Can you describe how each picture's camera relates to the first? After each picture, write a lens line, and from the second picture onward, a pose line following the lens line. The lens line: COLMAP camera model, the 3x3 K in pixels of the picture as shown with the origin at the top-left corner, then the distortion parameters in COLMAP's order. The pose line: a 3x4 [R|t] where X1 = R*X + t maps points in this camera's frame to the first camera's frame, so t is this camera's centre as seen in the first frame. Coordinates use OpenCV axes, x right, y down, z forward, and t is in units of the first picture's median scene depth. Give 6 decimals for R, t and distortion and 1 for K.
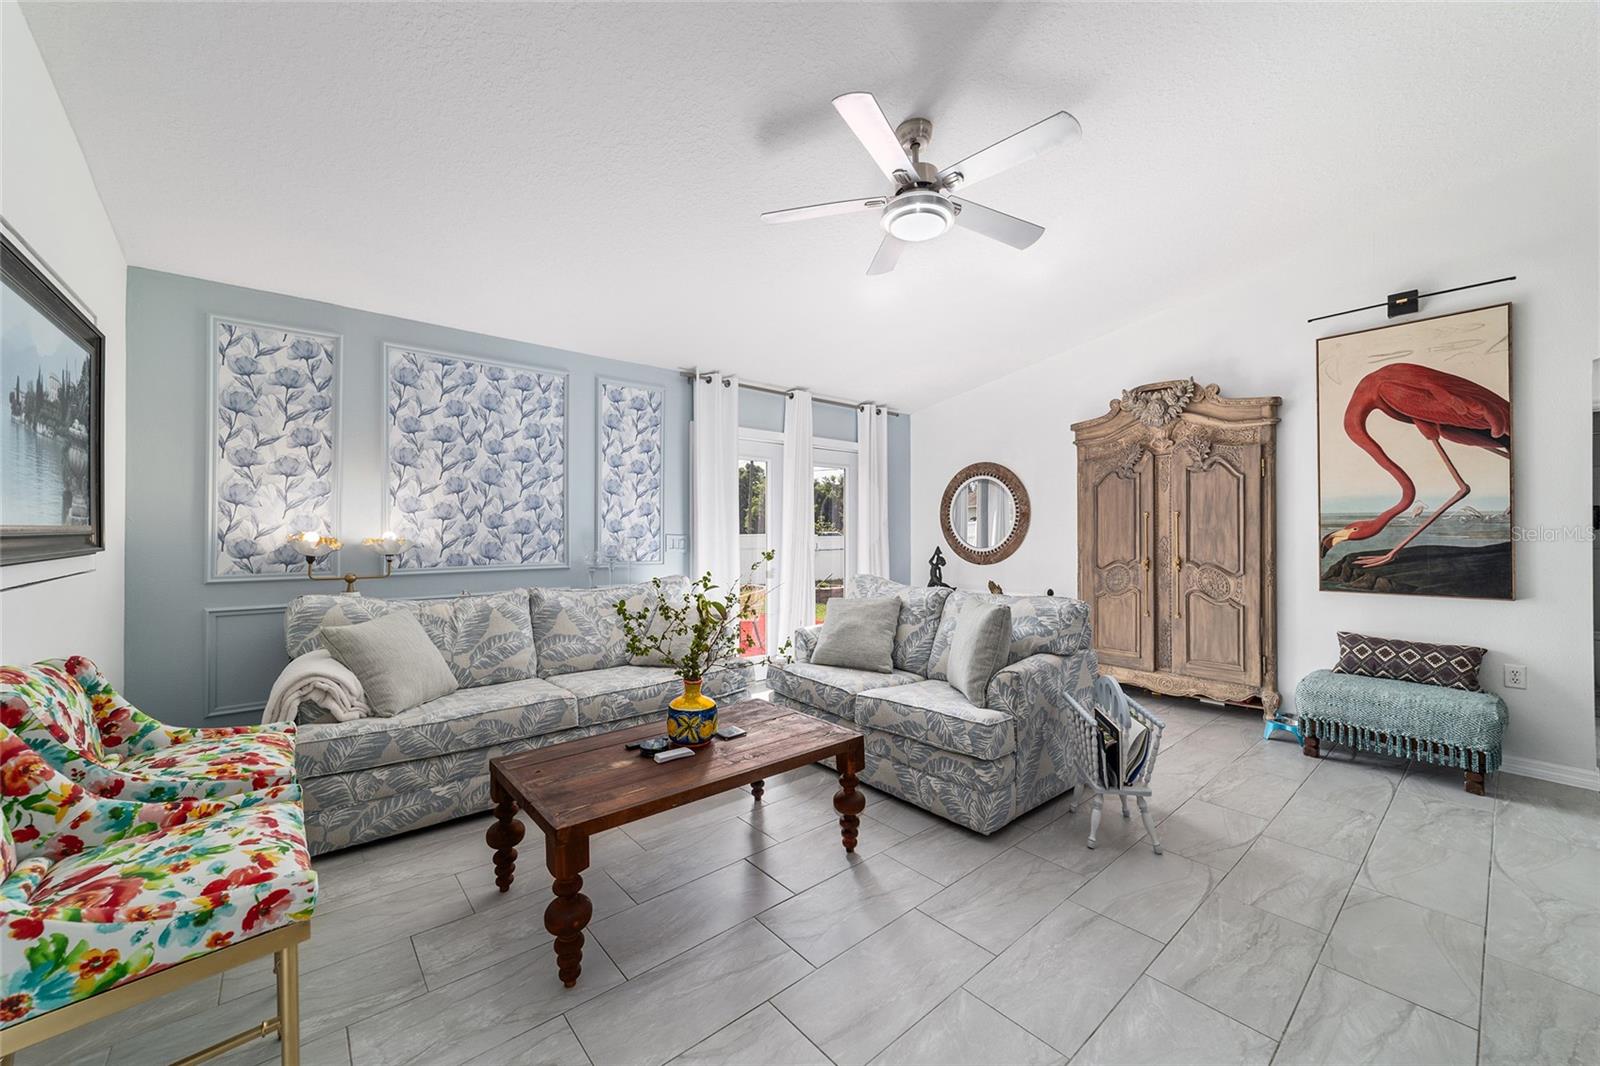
lens RADIAL K [[613.3, 0, 797.1], [0, 613.3, 529.4], [0, 0, 1]] dist [-0.018959, 0.008411]
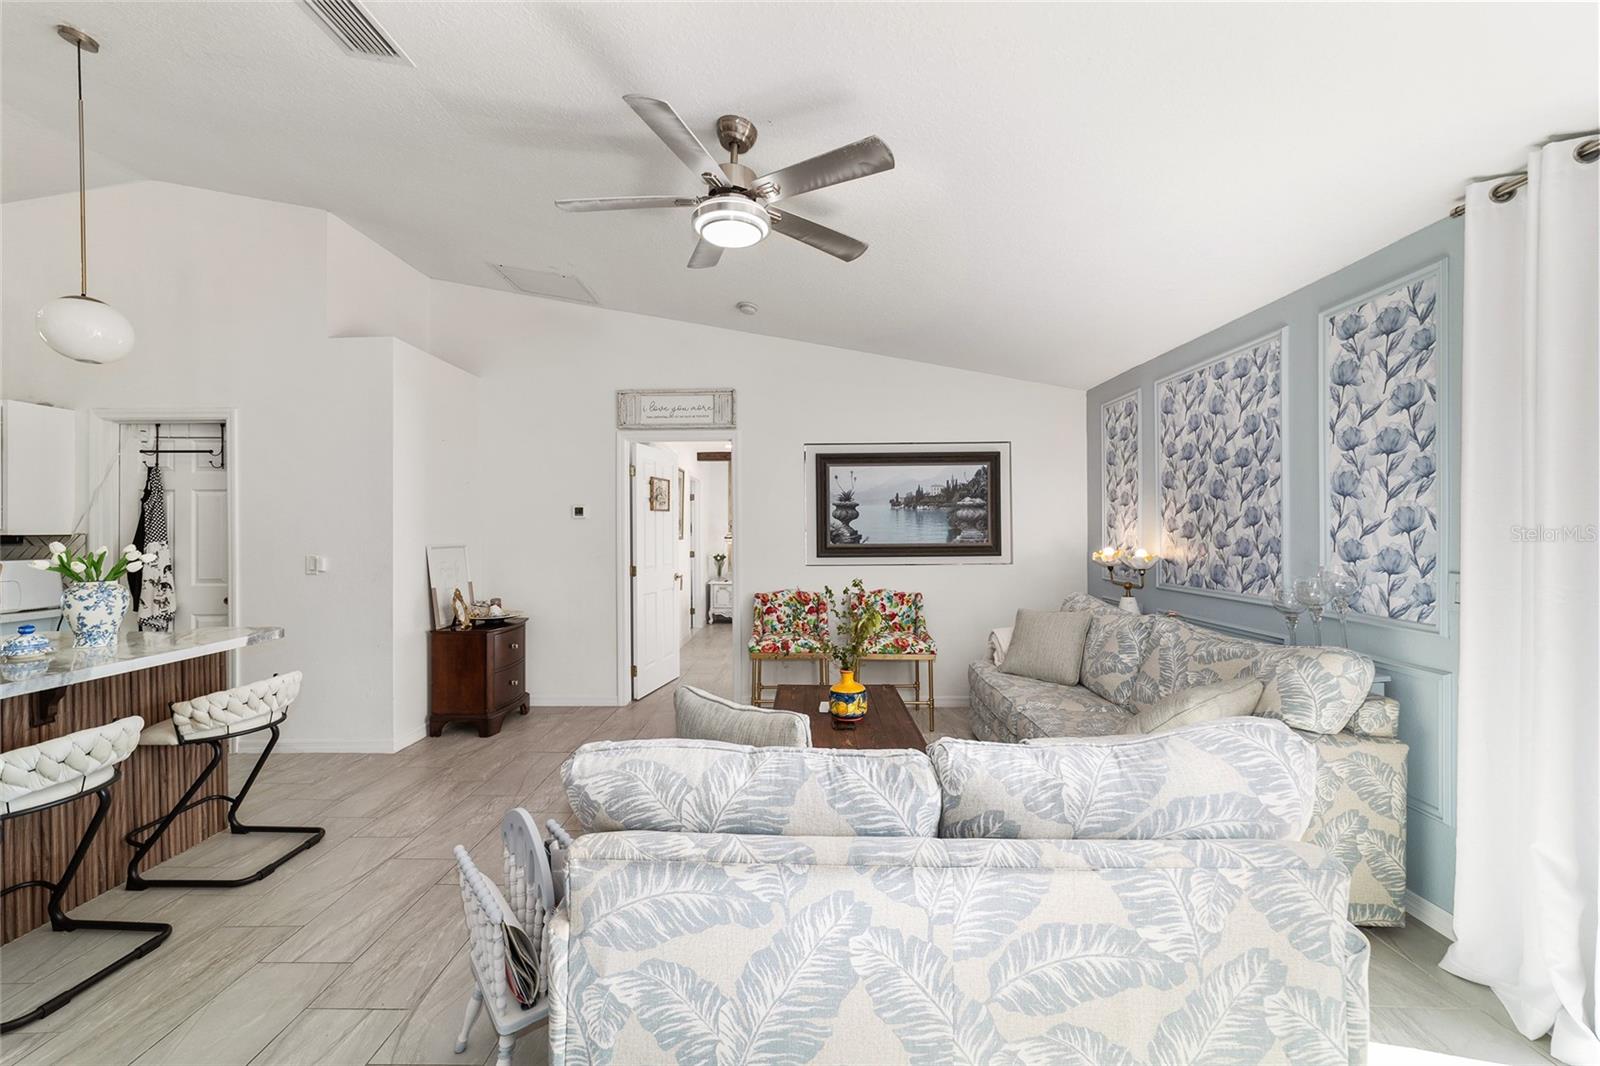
lens RADIAL K [[613.3, 0, 798.1], [0, 613.3, 530.2], [0, 0, 1]] dist [-0.018959, 0.008411]
pose [[-0.655329, 0.003719, -0.755334, 0.612486], [0.006008, 0.999982, -0.000289, -0.035165], [0.755319, -0.004727, -0.655340, 1.237253]]
